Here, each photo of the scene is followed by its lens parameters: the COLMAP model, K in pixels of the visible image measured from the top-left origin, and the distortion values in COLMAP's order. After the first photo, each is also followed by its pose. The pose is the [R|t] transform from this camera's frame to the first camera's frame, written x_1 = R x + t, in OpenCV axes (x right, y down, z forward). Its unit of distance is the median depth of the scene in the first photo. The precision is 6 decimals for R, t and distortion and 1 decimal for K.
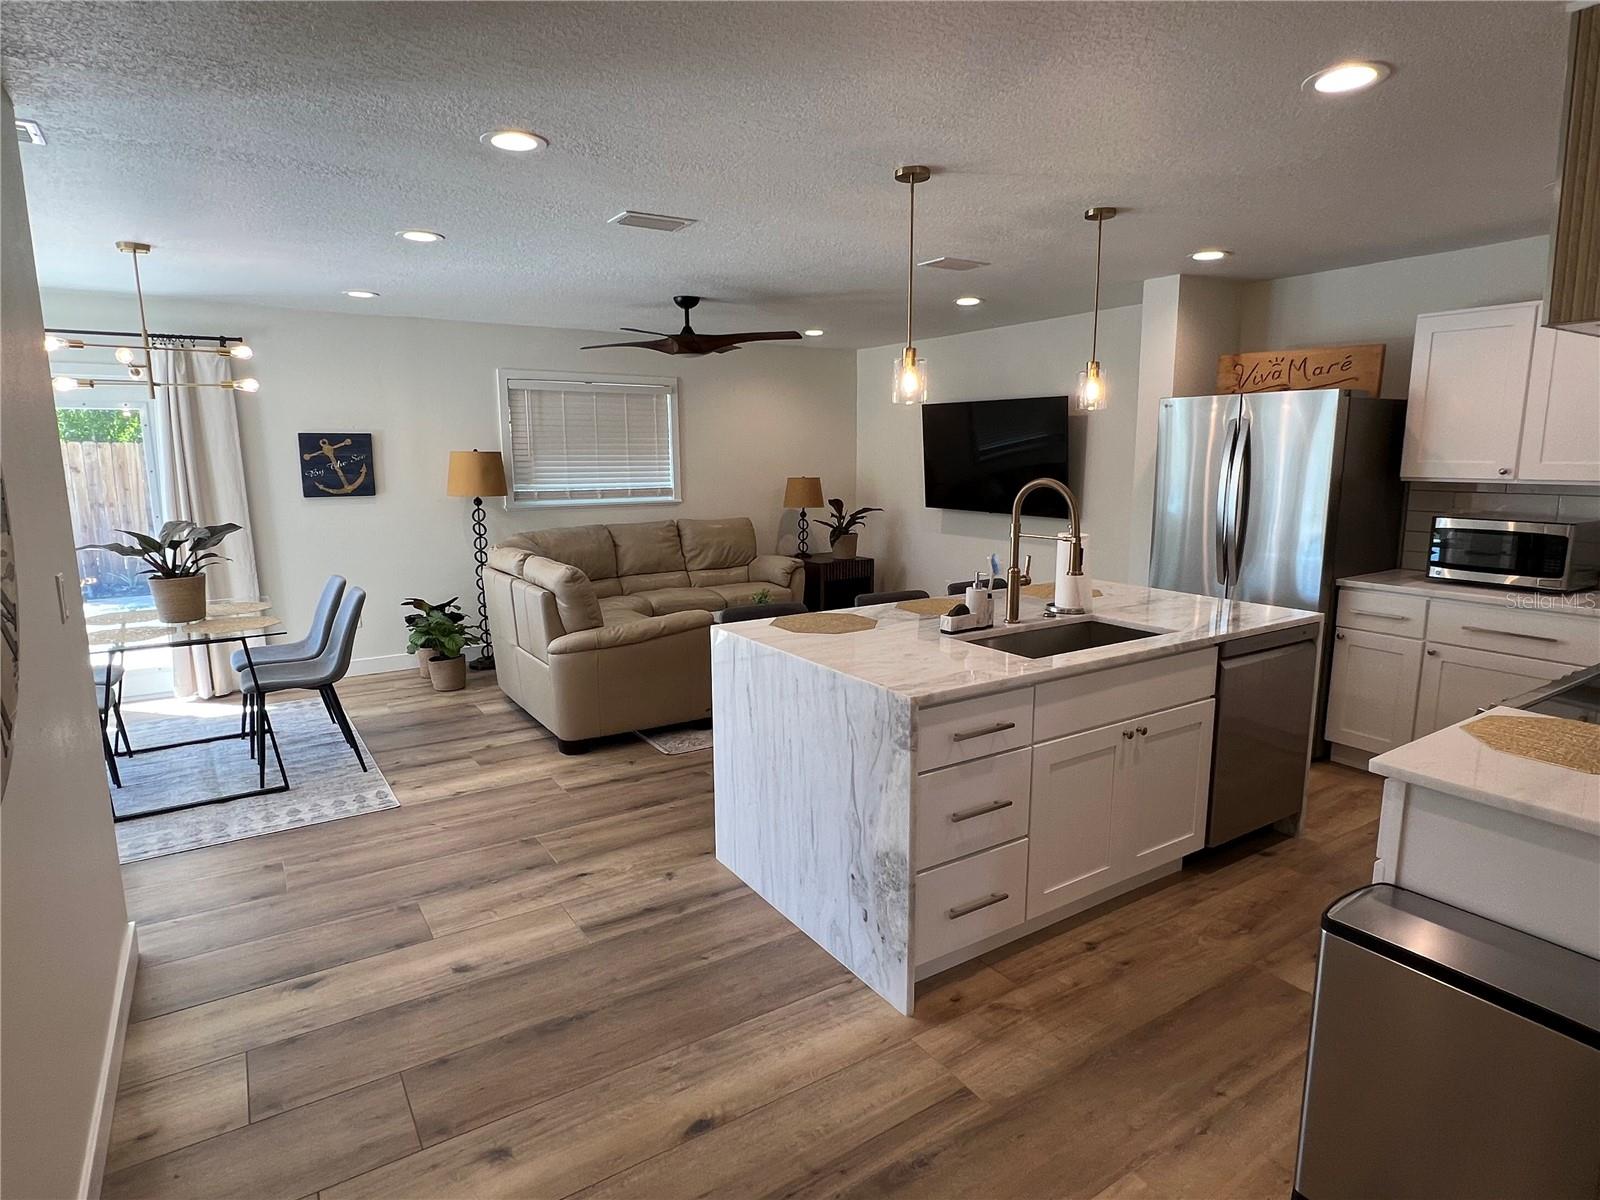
lens RADIAL K [[880.1, 0, 796.9], [0, 880.1, 606.5], [0, 0, 1]] dist [0.001775, 0.000467]
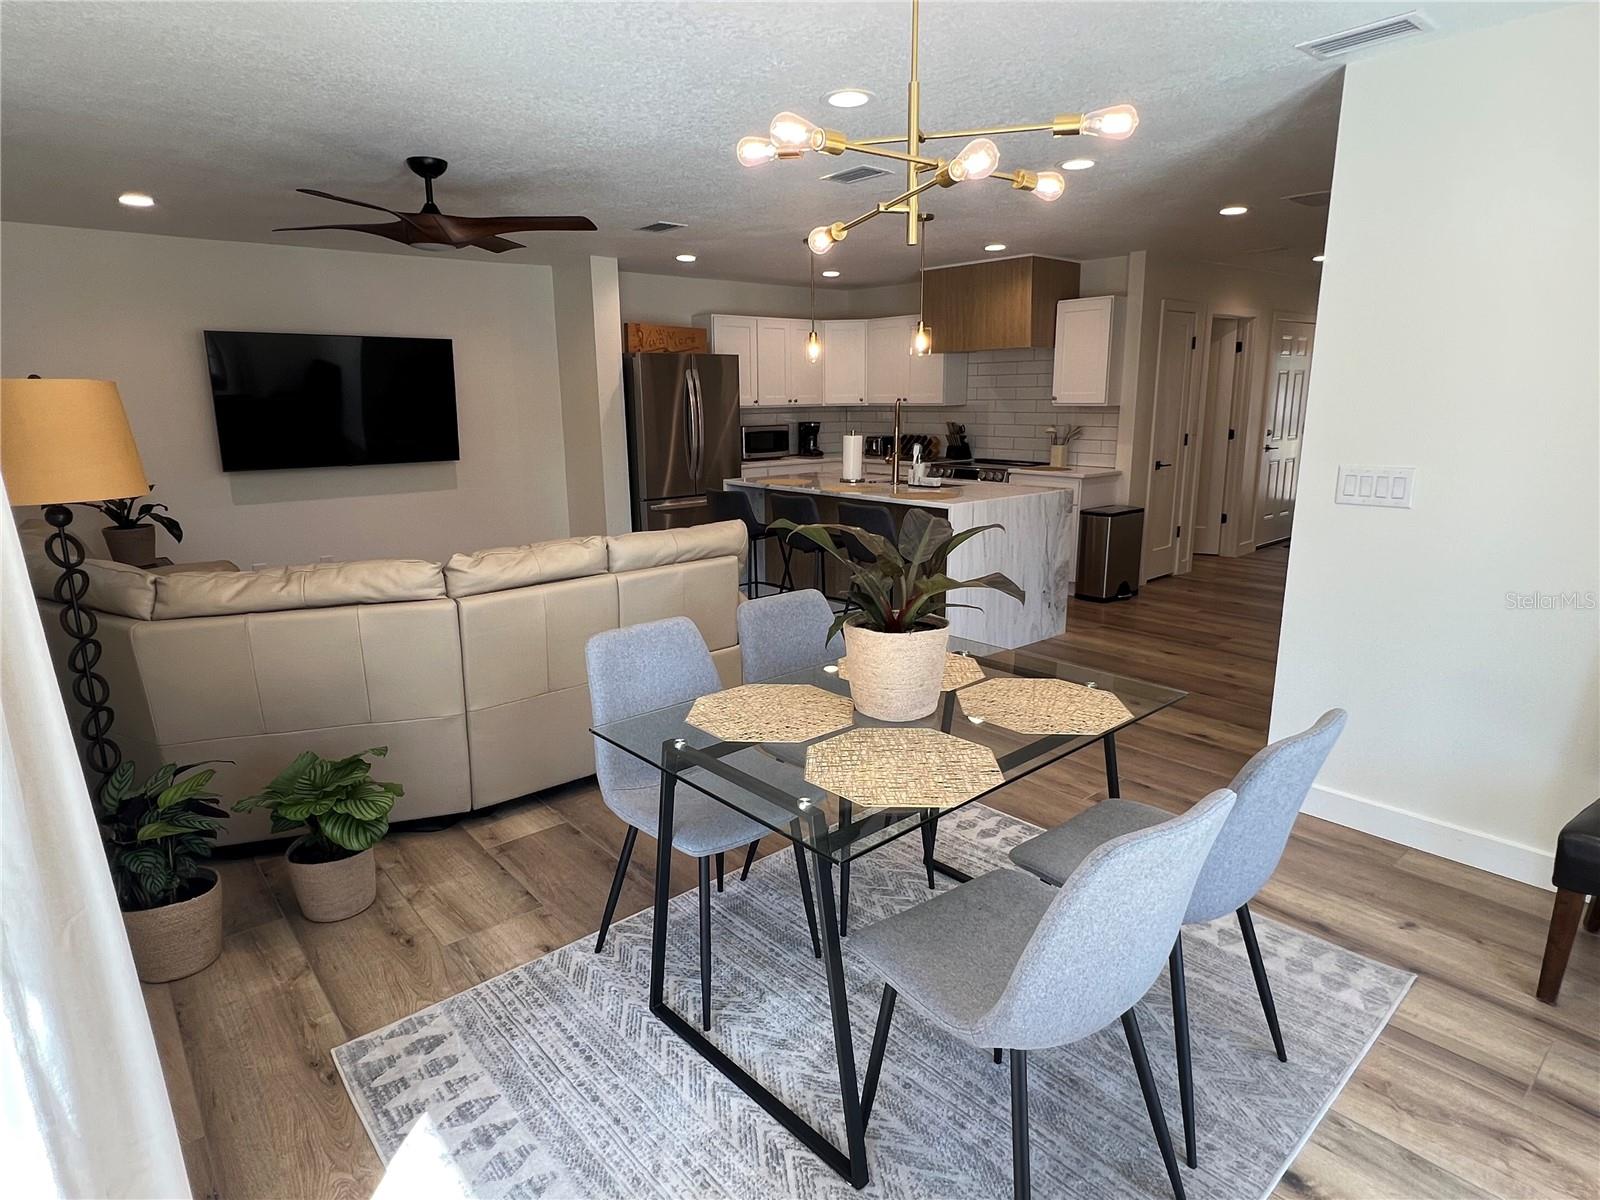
lens RADIAL K [[880.1, 0, 800.5], [0, 880.1, 588.8], [0, 0, 1]] dist [0.001775, 0.000467]
pose [[-0.132864, -0.206080, 0.969473, -0.843609], [0.184977, 0.955803, 0.228525, -0.125554], [-0.973720, 0.209693, -0.088872, 0.789766]]
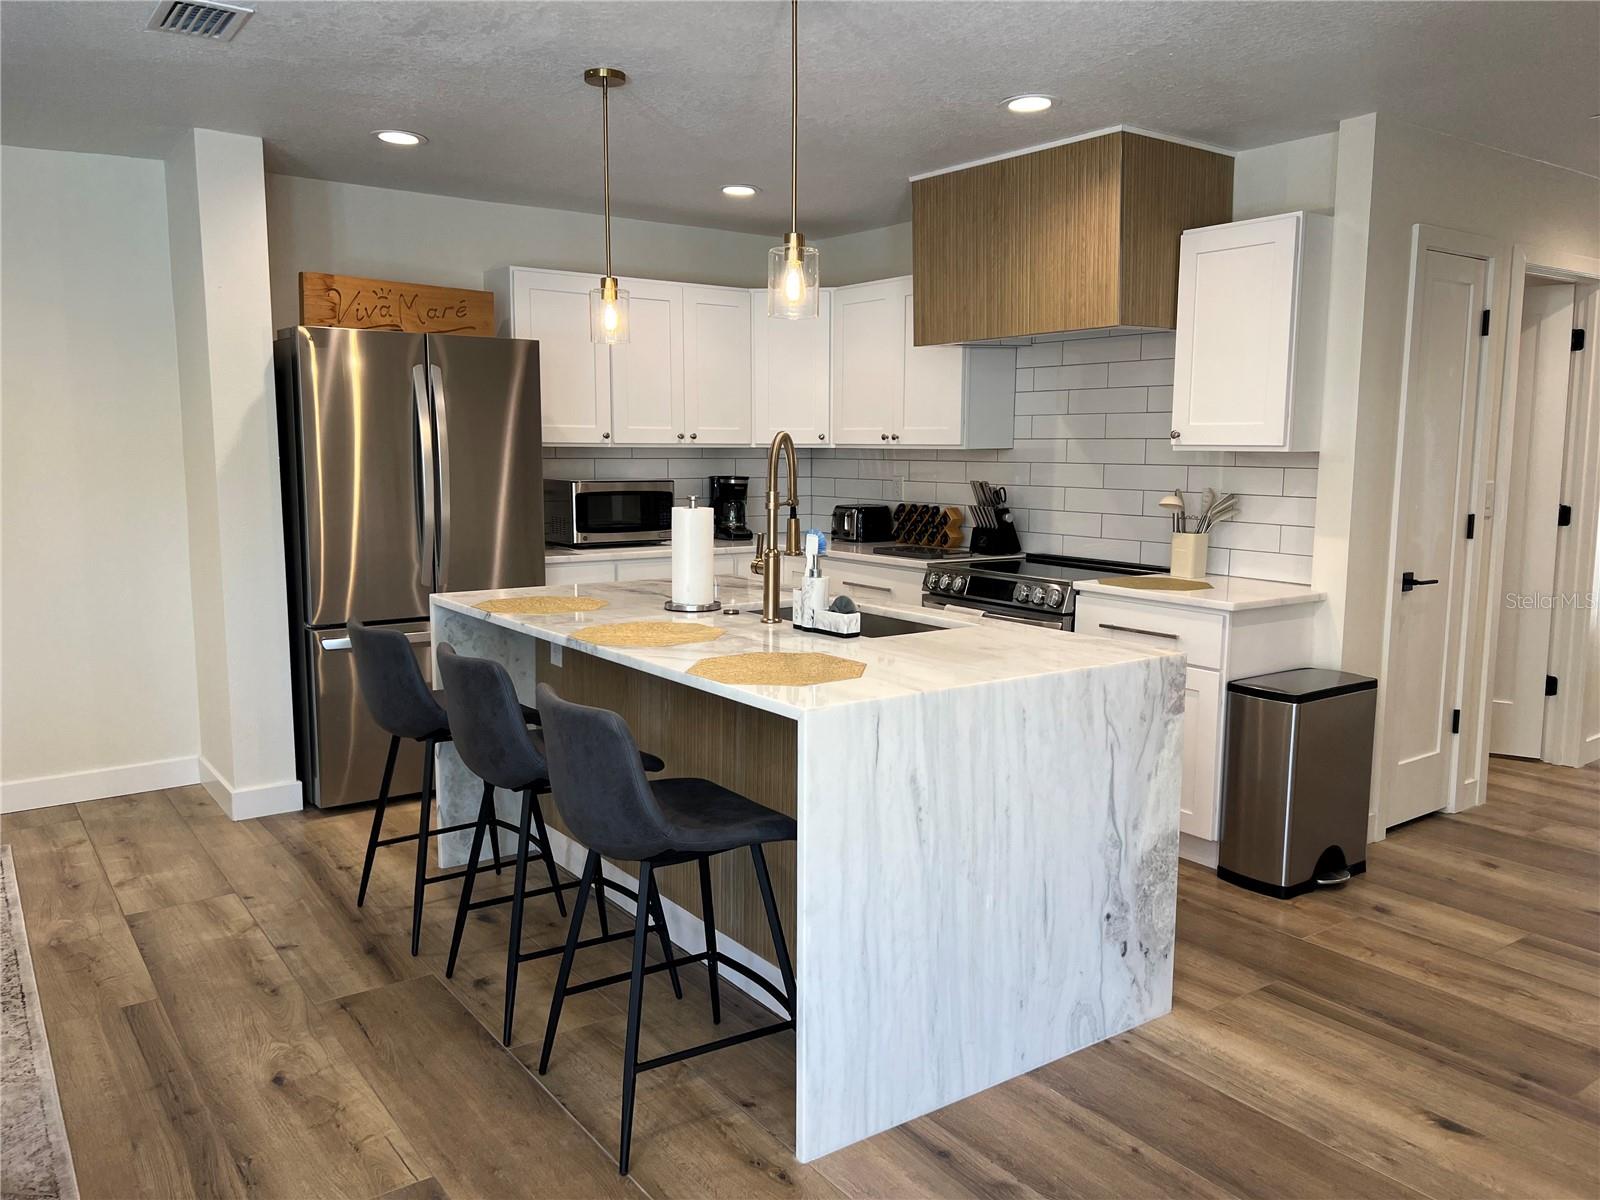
lens RADIAL K [[1205.2, 0, 803.6], [0, 1205.2, 590.4], [0, 0, 1]] dist [0.034686, -0.023277]
pose [[-0.052829, -0.116989, 0.991727, -0.444696], [0.170472, 0.977480, 0.124389, -0.075824], [-0.983945, 0.175633, -0.031696, 0.570672]]
